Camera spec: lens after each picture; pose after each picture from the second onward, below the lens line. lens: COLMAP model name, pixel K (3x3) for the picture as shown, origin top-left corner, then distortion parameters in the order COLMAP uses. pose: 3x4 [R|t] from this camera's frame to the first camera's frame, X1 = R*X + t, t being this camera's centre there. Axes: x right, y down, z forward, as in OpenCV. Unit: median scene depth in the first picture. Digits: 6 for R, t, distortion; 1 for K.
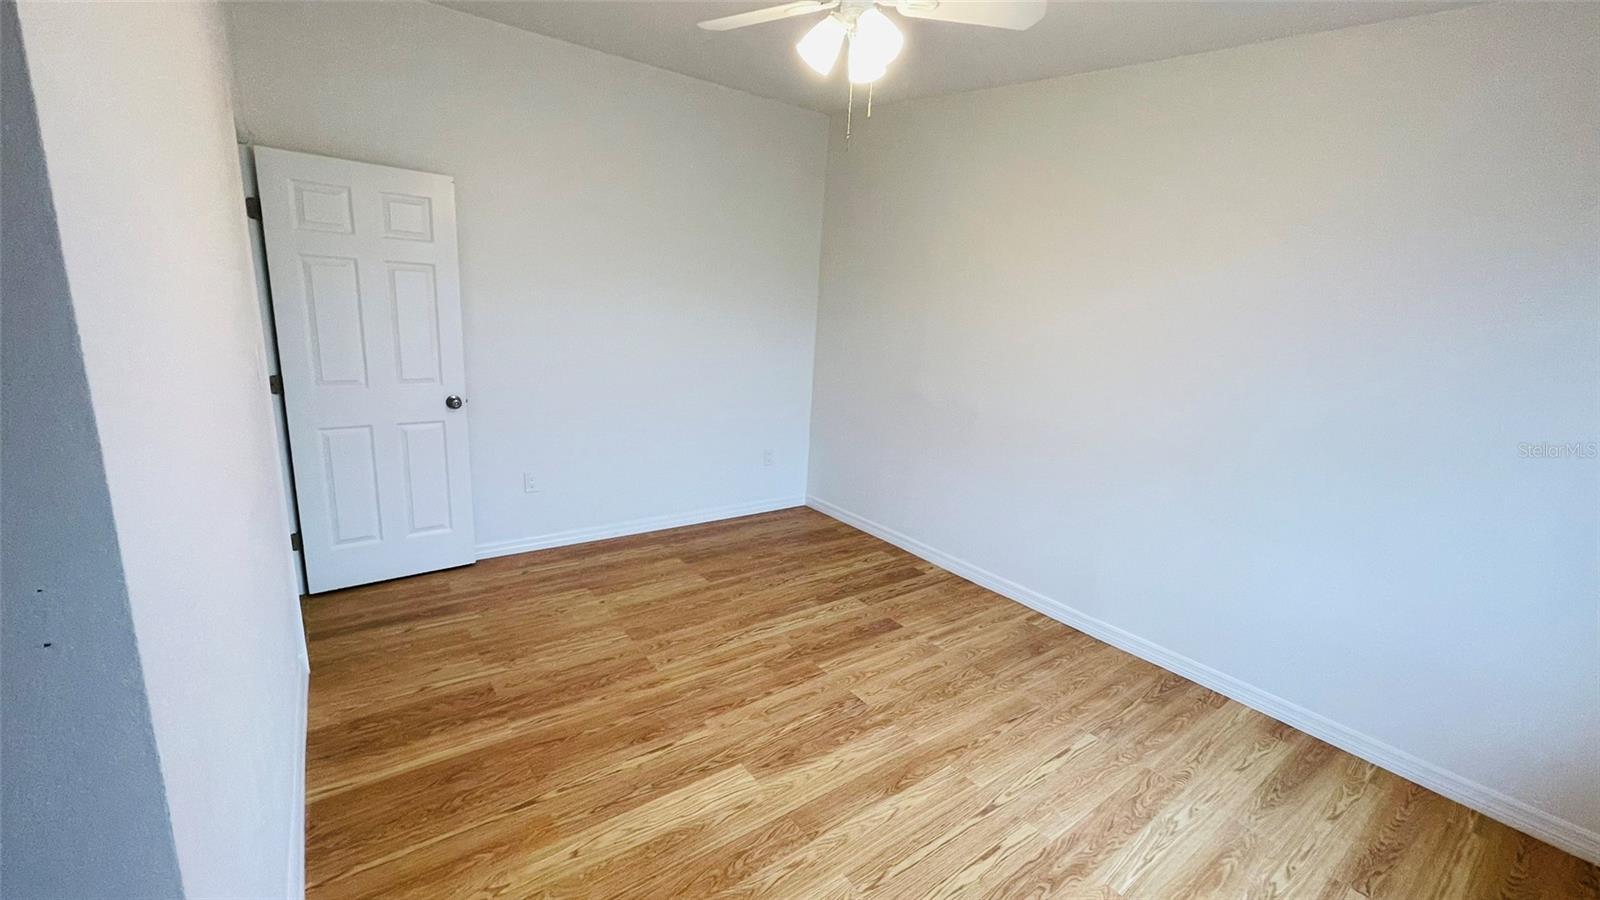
lens RADIAL K [[656.2, 0, 802.8], [0, 656.2, 454.8], [0, 0, 1]] dist [0.000844, 0.000668]
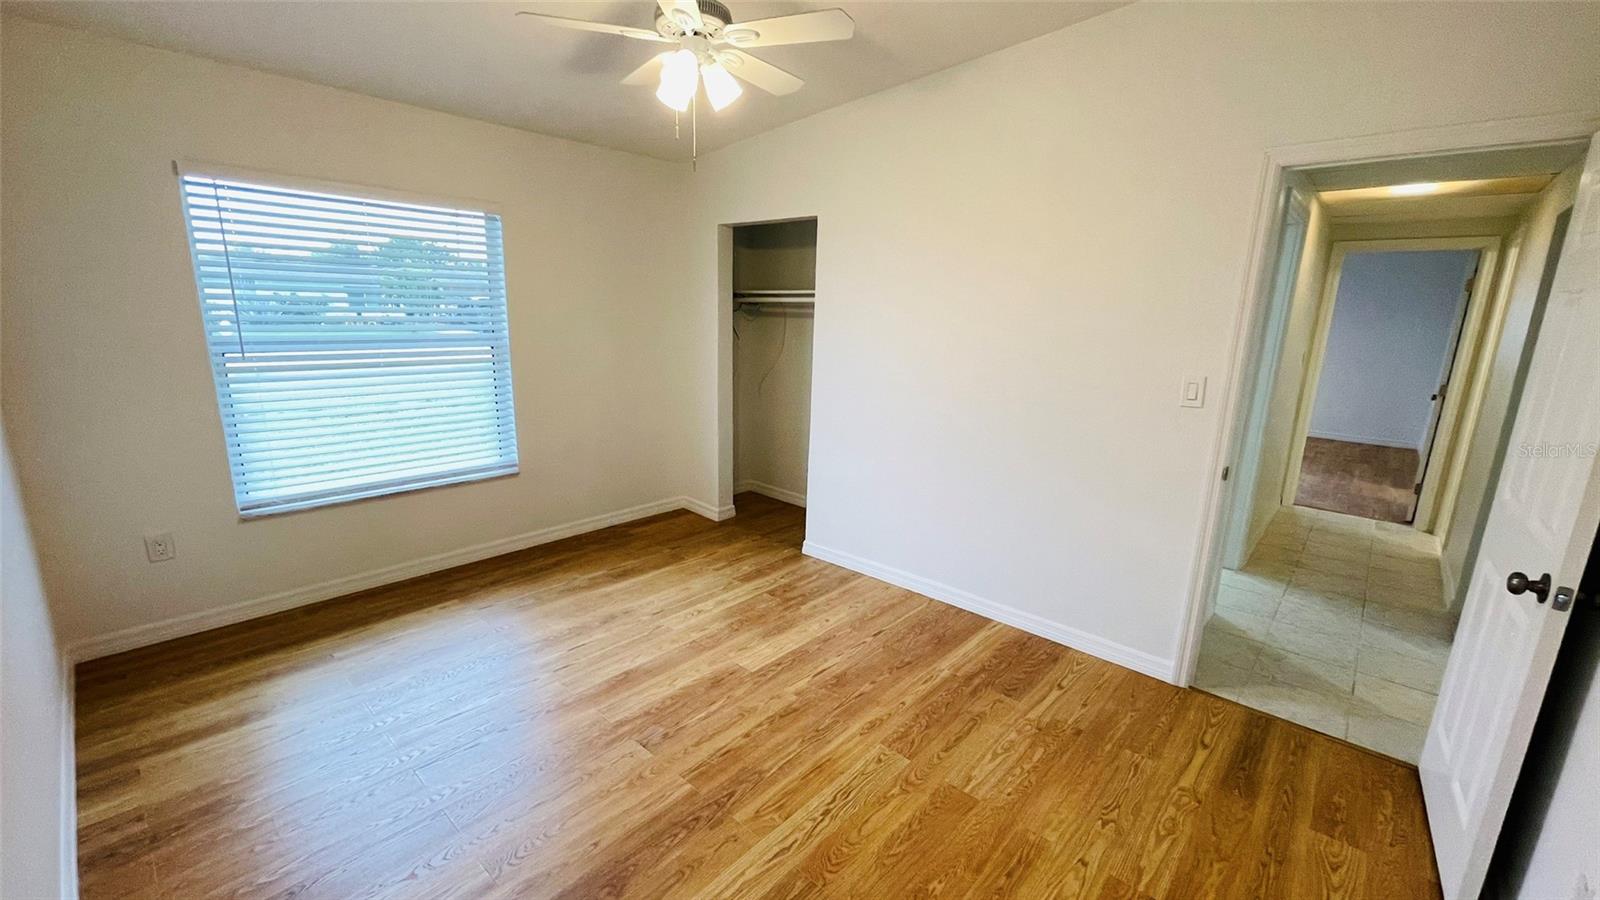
lens RADIAL K [[643.0, 0, 802.6], [0, 643.0, 455.0], [0, 0, 1]] dist [0.001108, 0.000341]
pose [[-0.977310, -0.033942, -0.209075, 0.072535], [-0.120255, 0.901483, 0.415773, -0.373150], [0.174365, 0.431481, -0.885111, 1.669428]]
